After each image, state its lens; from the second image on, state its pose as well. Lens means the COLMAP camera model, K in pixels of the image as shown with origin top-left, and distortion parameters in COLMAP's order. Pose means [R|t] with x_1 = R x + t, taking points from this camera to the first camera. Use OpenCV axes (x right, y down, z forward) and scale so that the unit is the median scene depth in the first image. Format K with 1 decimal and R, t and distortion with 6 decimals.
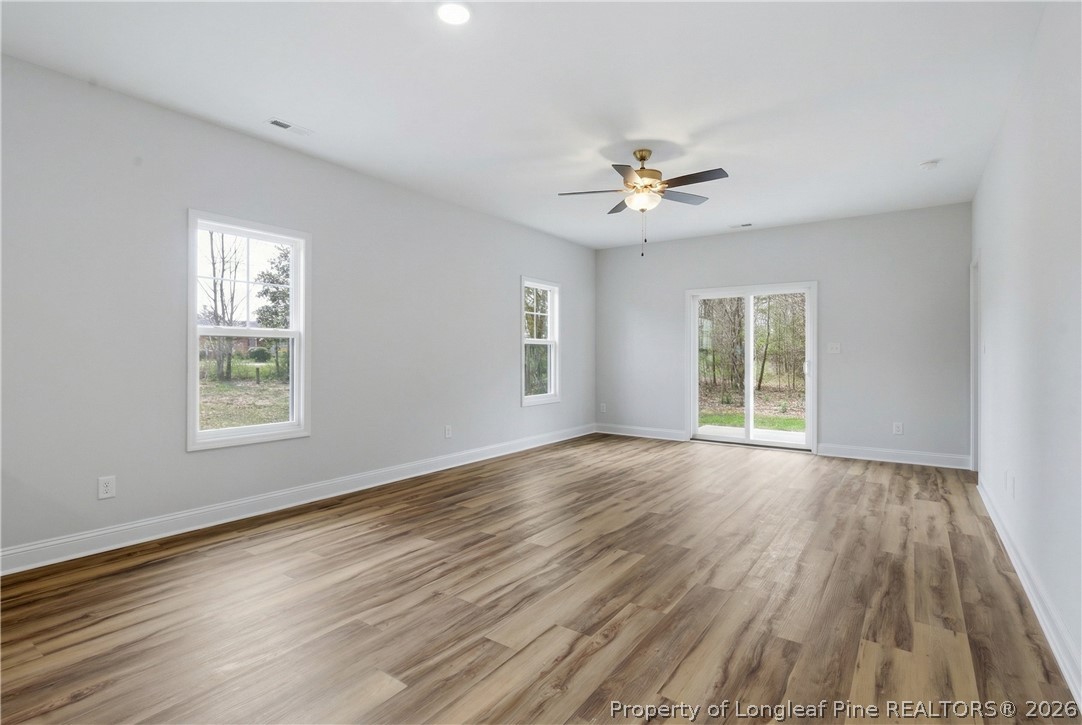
lens RADIAL K [[529.0, 0, 526.4], [0, 529.0, 353.0], [0, 0, 1]] dist [0.001469, -0.000399]
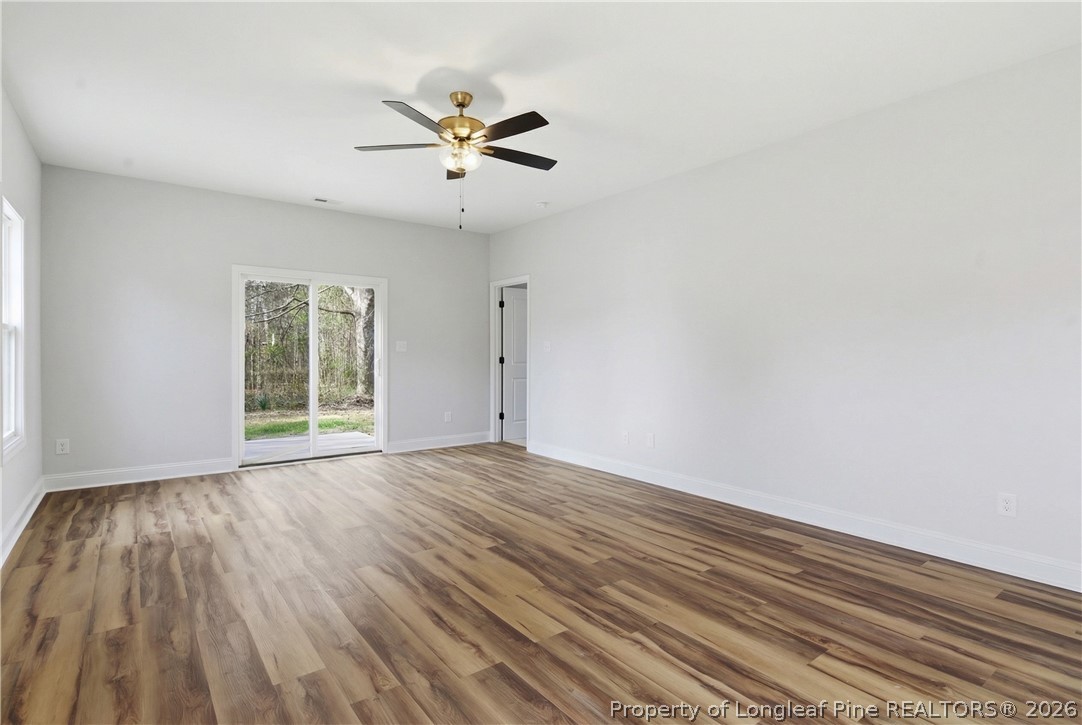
lens RADIAL K [[544.9, 0, 539.4], [0, 544.9, 358.7], [0, 0, 1]] dist [-0.000286, -0.000735]
pose [[0.288320, -0.012370, 0.957454, -0.528974], [-0.005024, 0.999883, 0.014431, -0.004151], [-0.957521, -0.008971, 0.288224, 0.661740]]
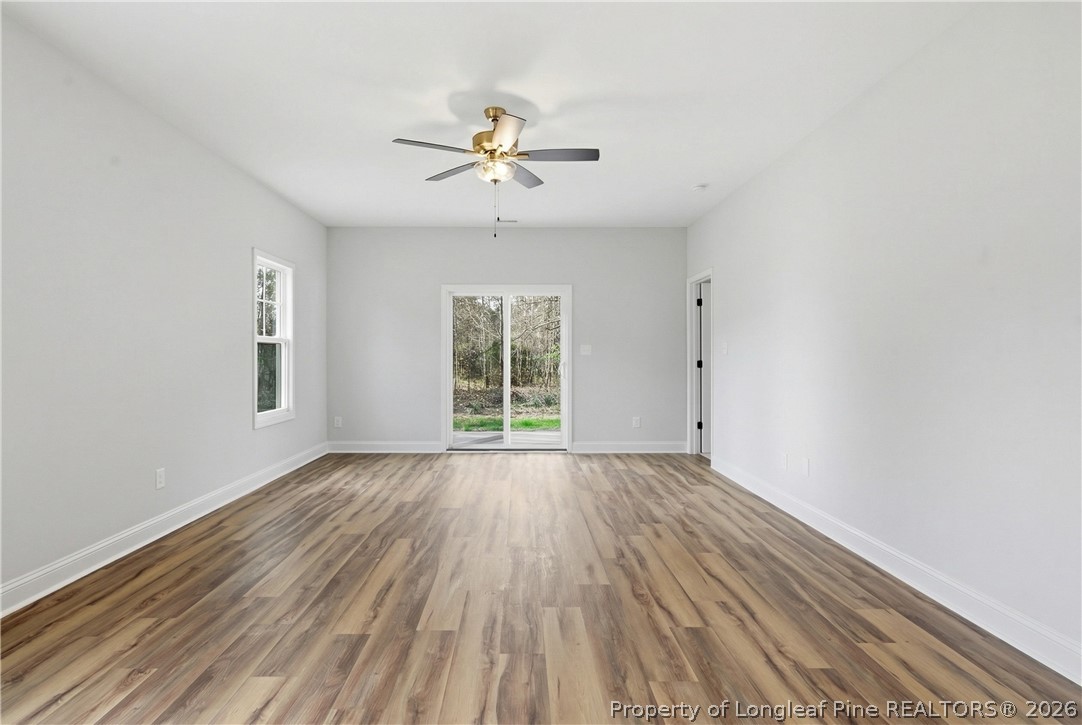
lens RADIAL K [[555.3, 0, 515.6], [0, 555.3, 356.3], [0, 0, 1]] dist [0.003825, 0.000335]
pose [[0.811916, -0.001880, 0.583772, -0.263548], [0.000158, 0.999995, 0.003001, -0.000671], [-0.583775, -0.002345, 0.811912, 0.282480]]
